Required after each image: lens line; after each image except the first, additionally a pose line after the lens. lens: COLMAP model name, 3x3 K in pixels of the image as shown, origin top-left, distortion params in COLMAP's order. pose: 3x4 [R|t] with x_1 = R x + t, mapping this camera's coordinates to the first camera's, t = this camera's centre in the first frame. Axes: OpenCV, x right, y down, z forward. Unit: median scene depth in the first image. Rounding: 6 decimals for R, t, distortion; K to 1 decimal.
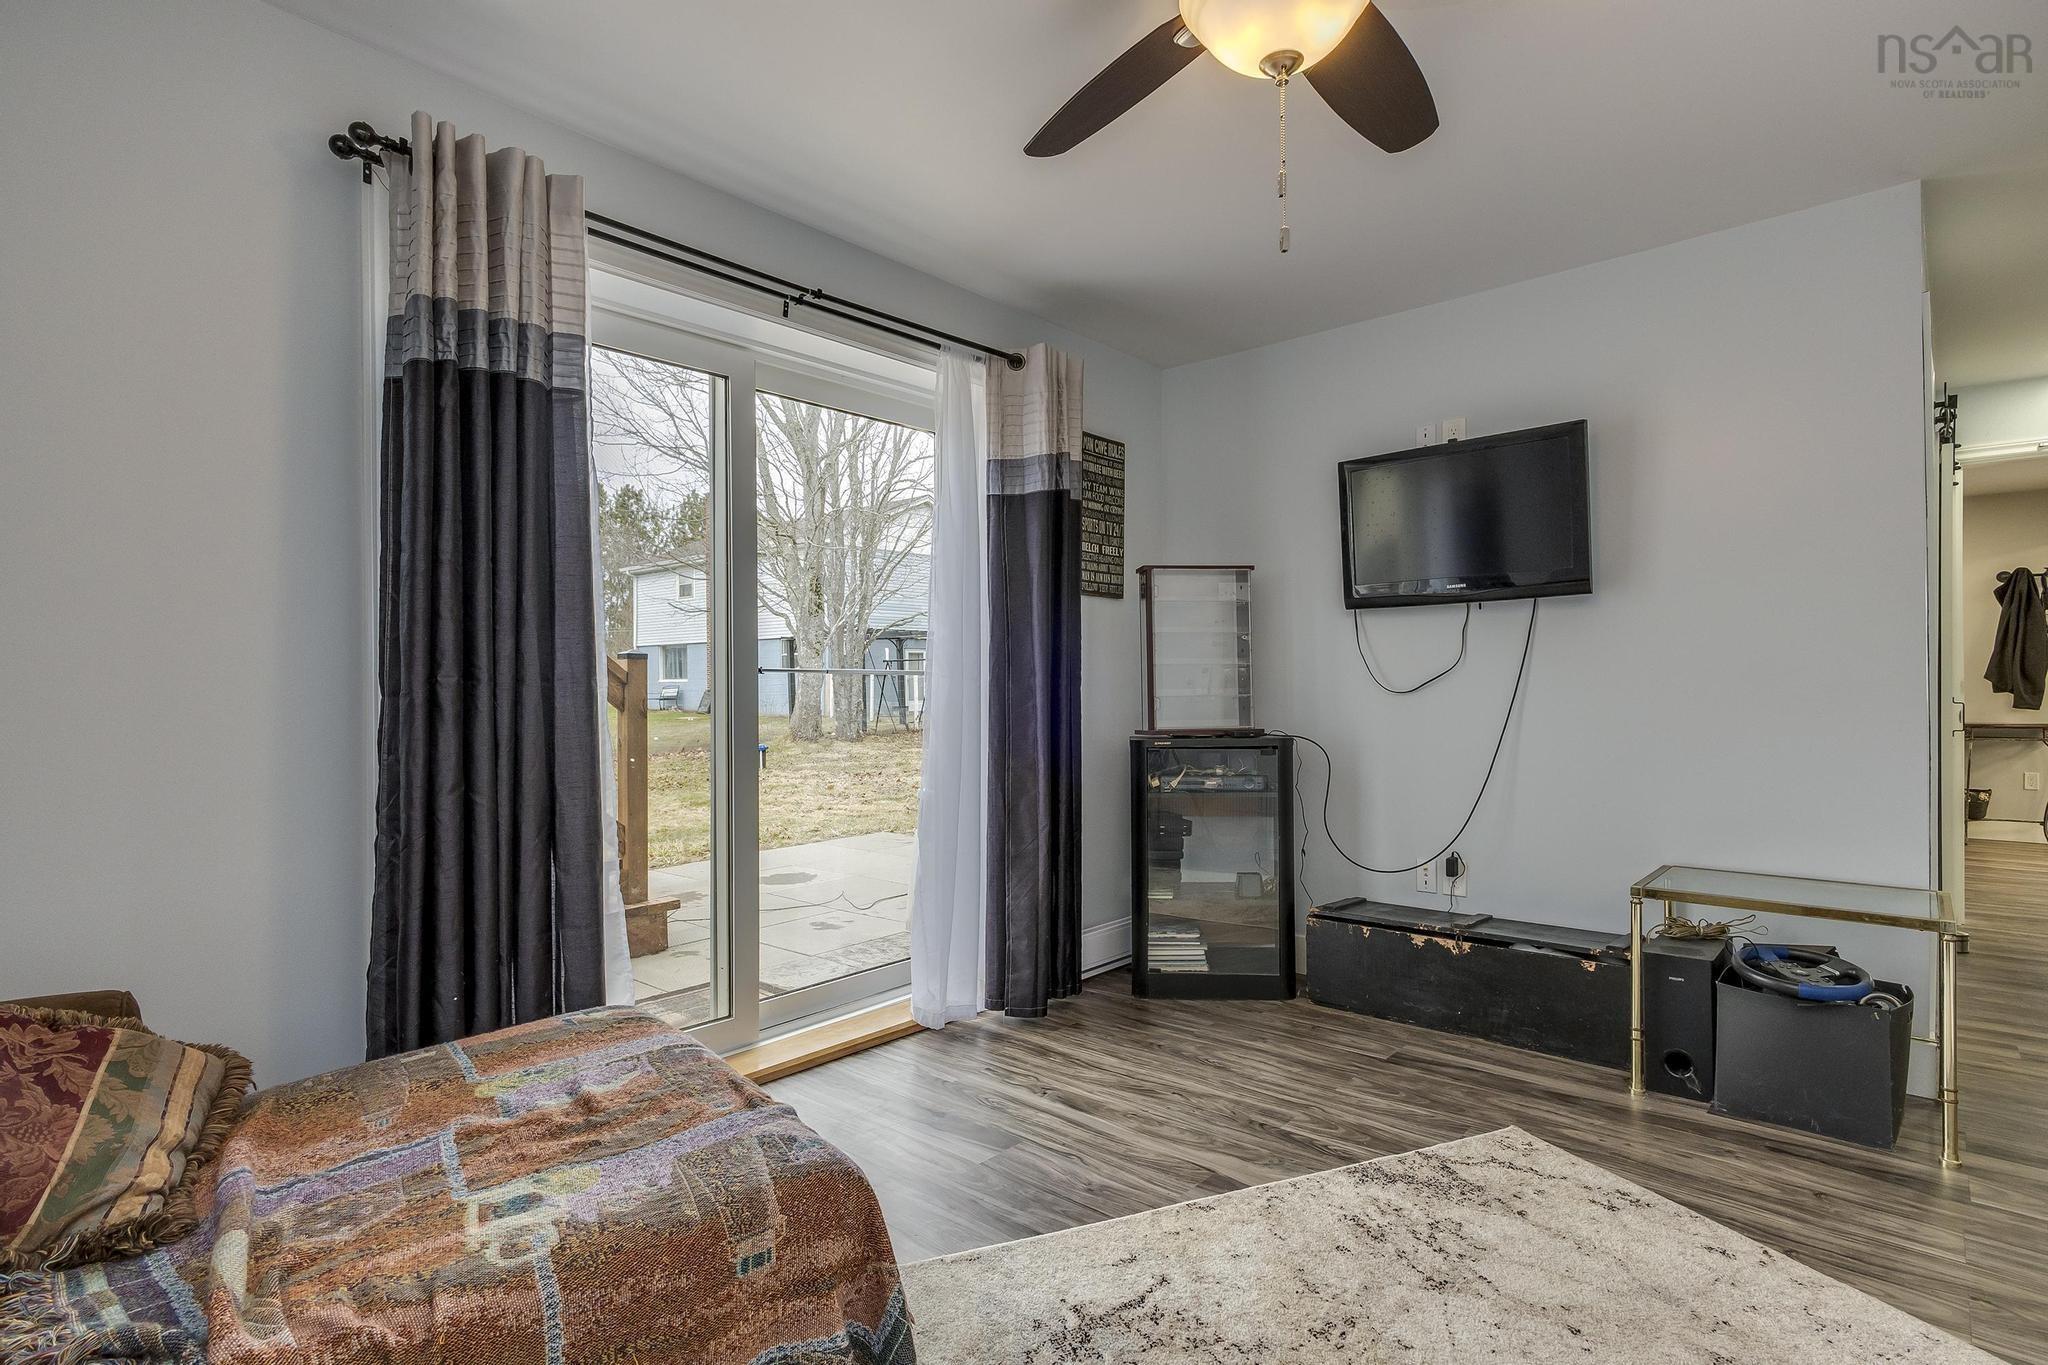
lens RADIAL K [[1012.5, 0, 1032.1], [0, 1012.5, 686.6], [0, 0, 1]] dist [-0.008819, 0.004566]
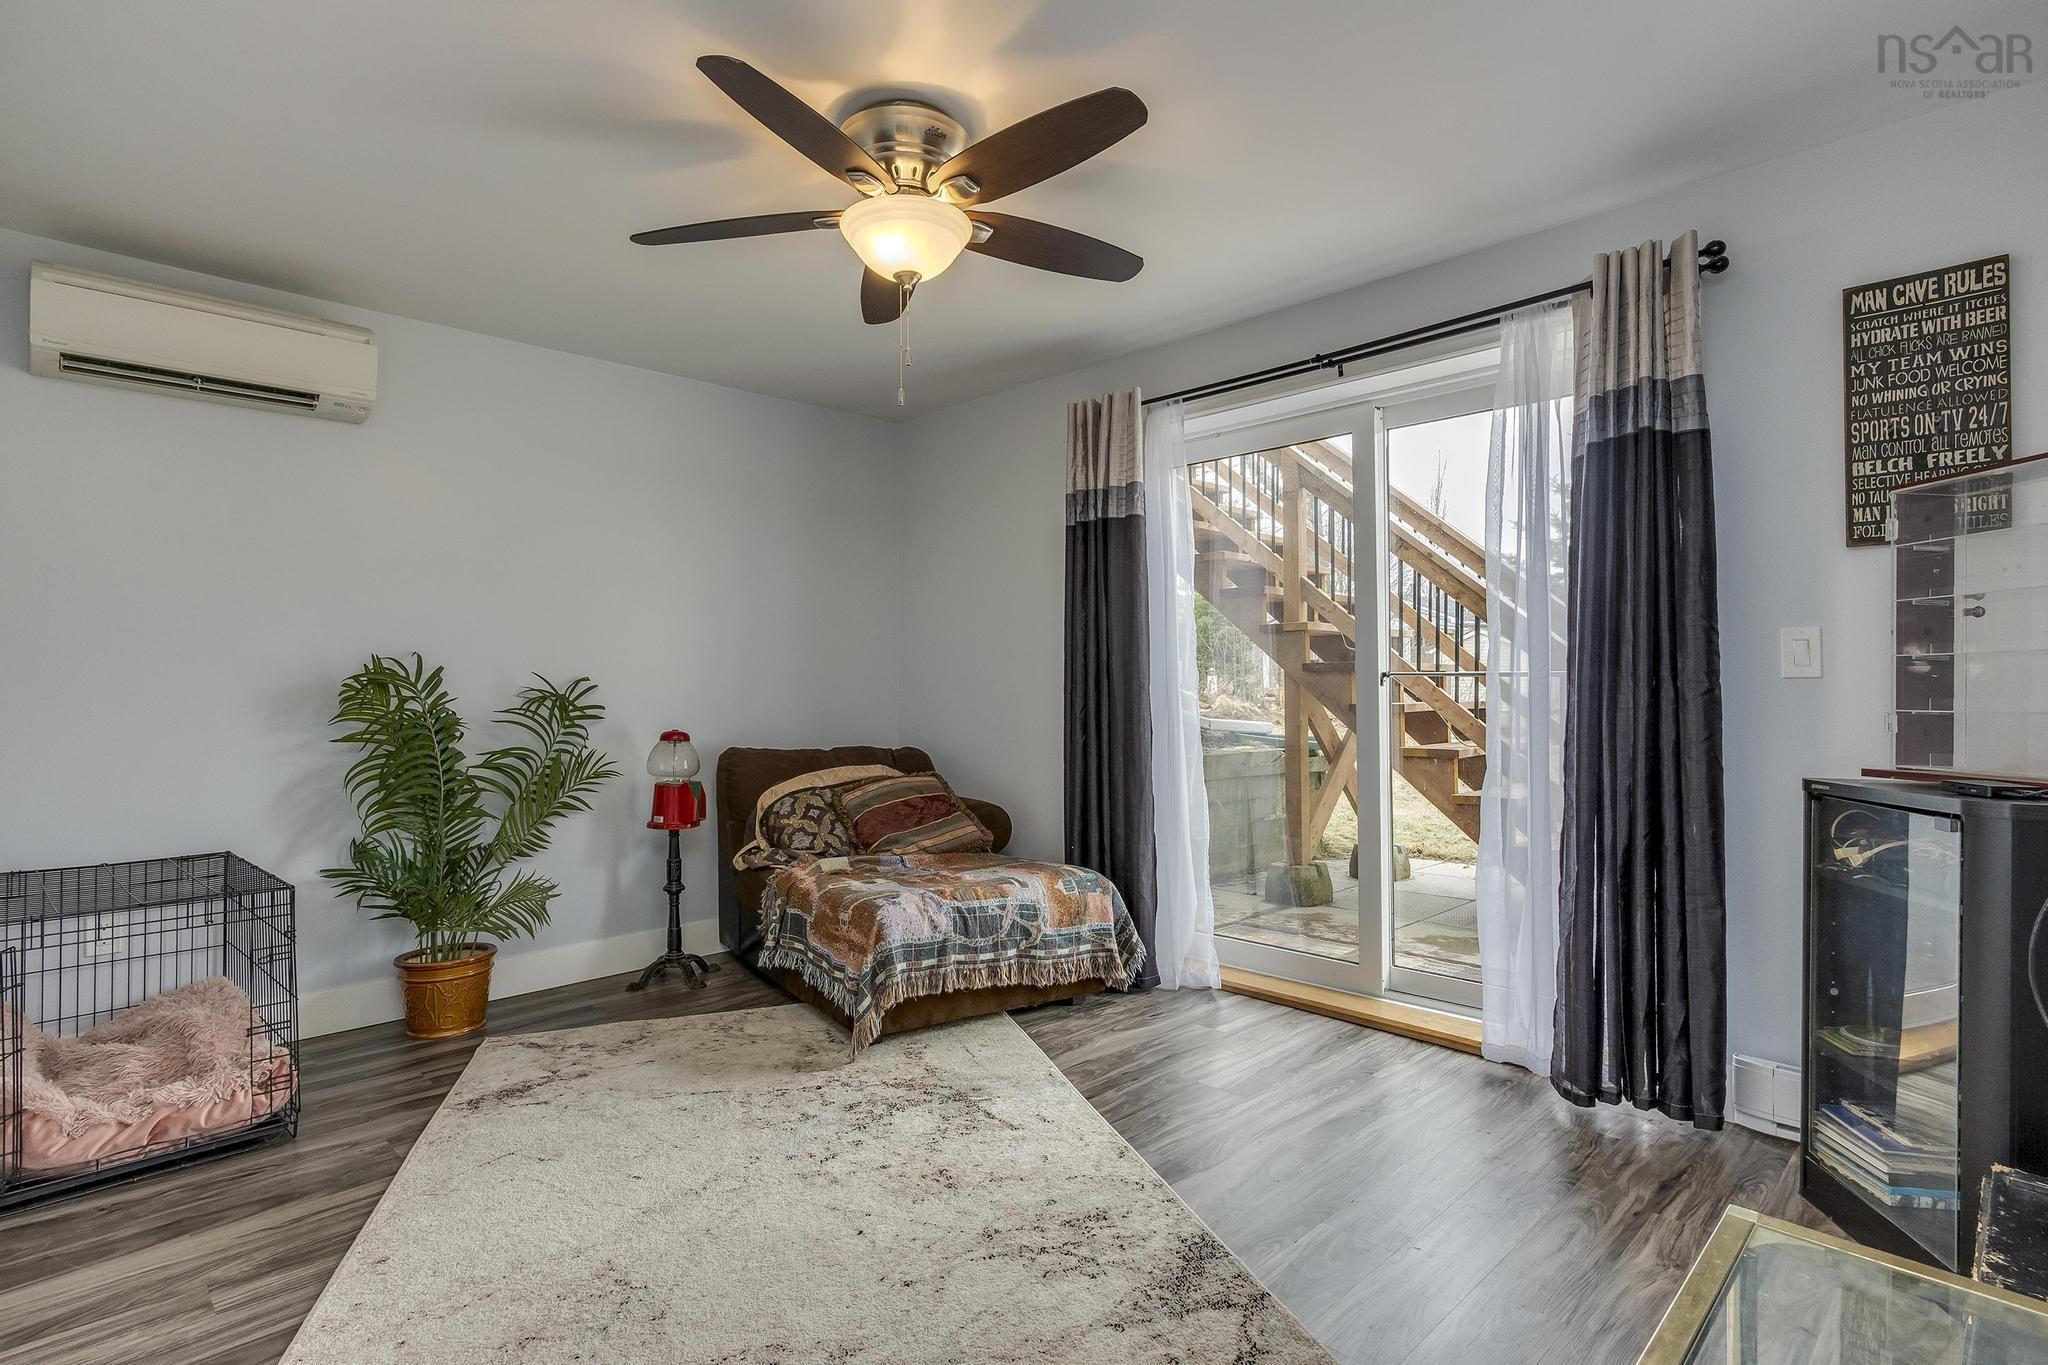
lens RADIAL K [[1012.5, 0, 1031.4], [0, 1012.5, 685.7], [0, 0, 1]] dist [-0.008819, 0.004566]
pose [[-0.052918, 0.003849, -0.998591, 0.867823], [0.004600, 0.999983, 0.003611, -0.010458], [0.998588, -0.004402, -0.052935, 0.638058]]
